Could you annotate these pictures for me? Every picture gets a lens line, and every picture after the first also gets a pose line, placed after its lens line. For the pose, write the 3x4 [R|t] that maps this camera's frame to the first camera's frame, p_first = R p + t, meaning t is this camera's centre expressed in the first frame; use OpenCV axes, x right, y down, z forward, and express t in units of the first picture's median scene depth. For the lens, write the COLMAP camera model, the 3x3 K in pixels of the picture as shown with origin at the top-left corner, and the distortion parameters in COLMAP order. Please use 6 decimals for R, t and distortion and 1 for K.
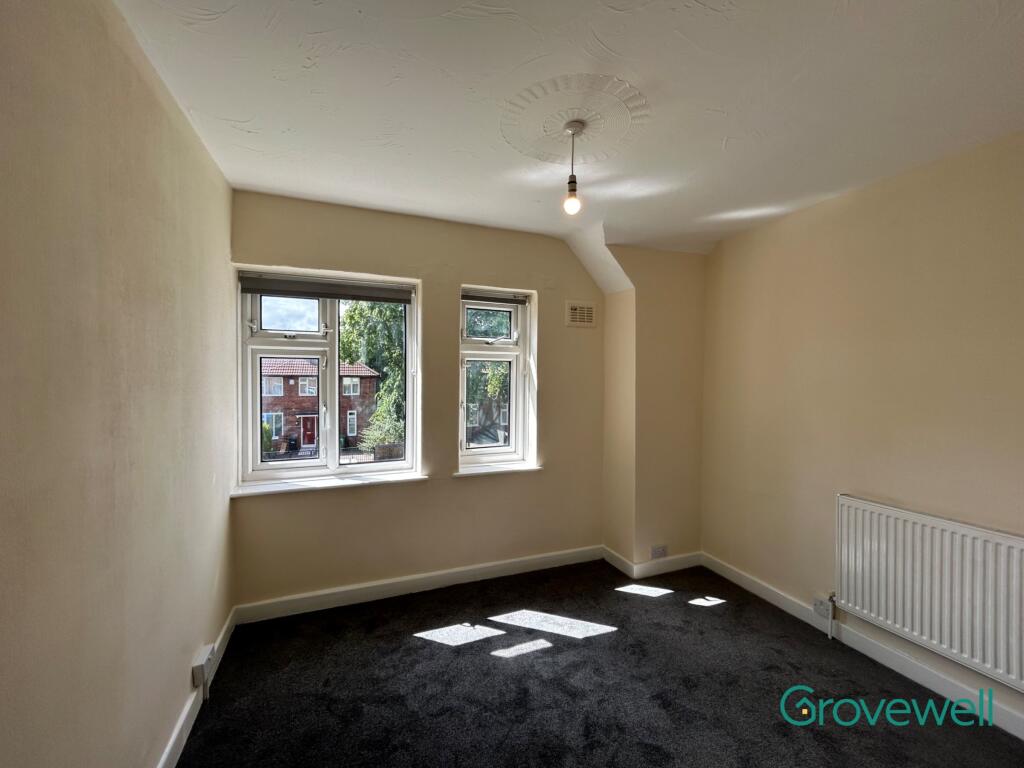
lens RADIAL K [[415.2, 0, 512.0], [0, 415.2, 384.0], [0, 0, 1]] dist [-0.000060, 0.000773]
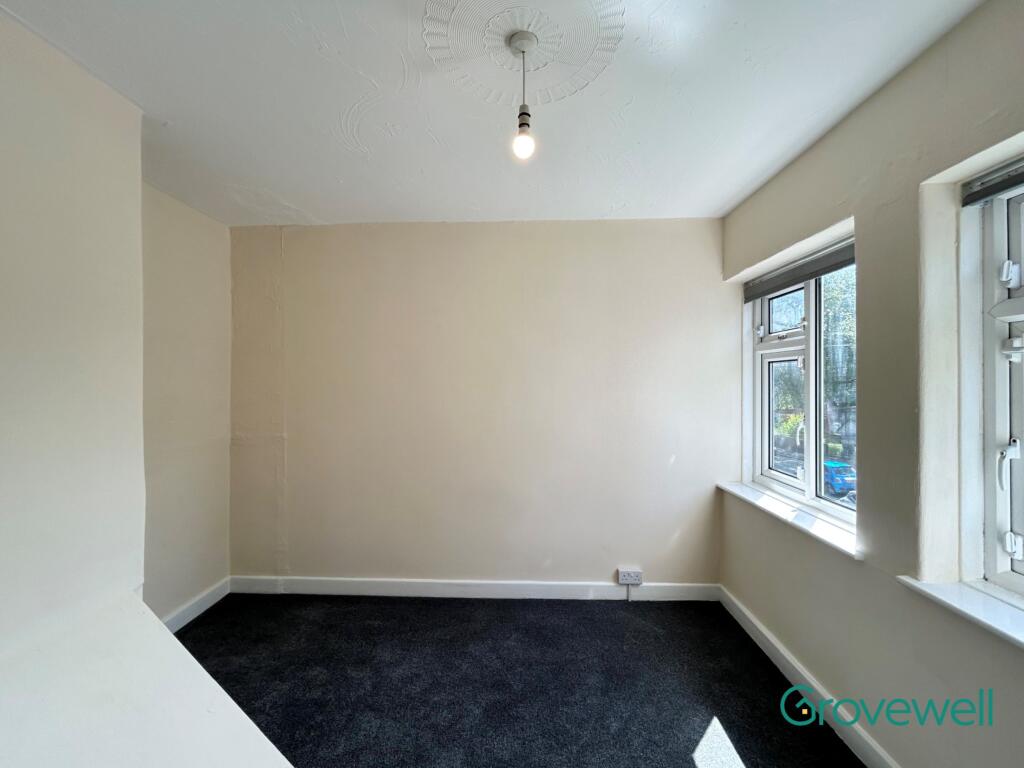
lens RADIAL K [[415.2, 0, 512.0], [0, 415.2, 384.0], [0, 0, 1]] dist [-0.000060, 0.000773]
pose [[-0.403576, 0.001986, -0.914944, 0.554568], [-0.010968, 0.999915, 0.007008, -0.011376], [0.914881, 0.012863, -0.403520, 0.860574]]
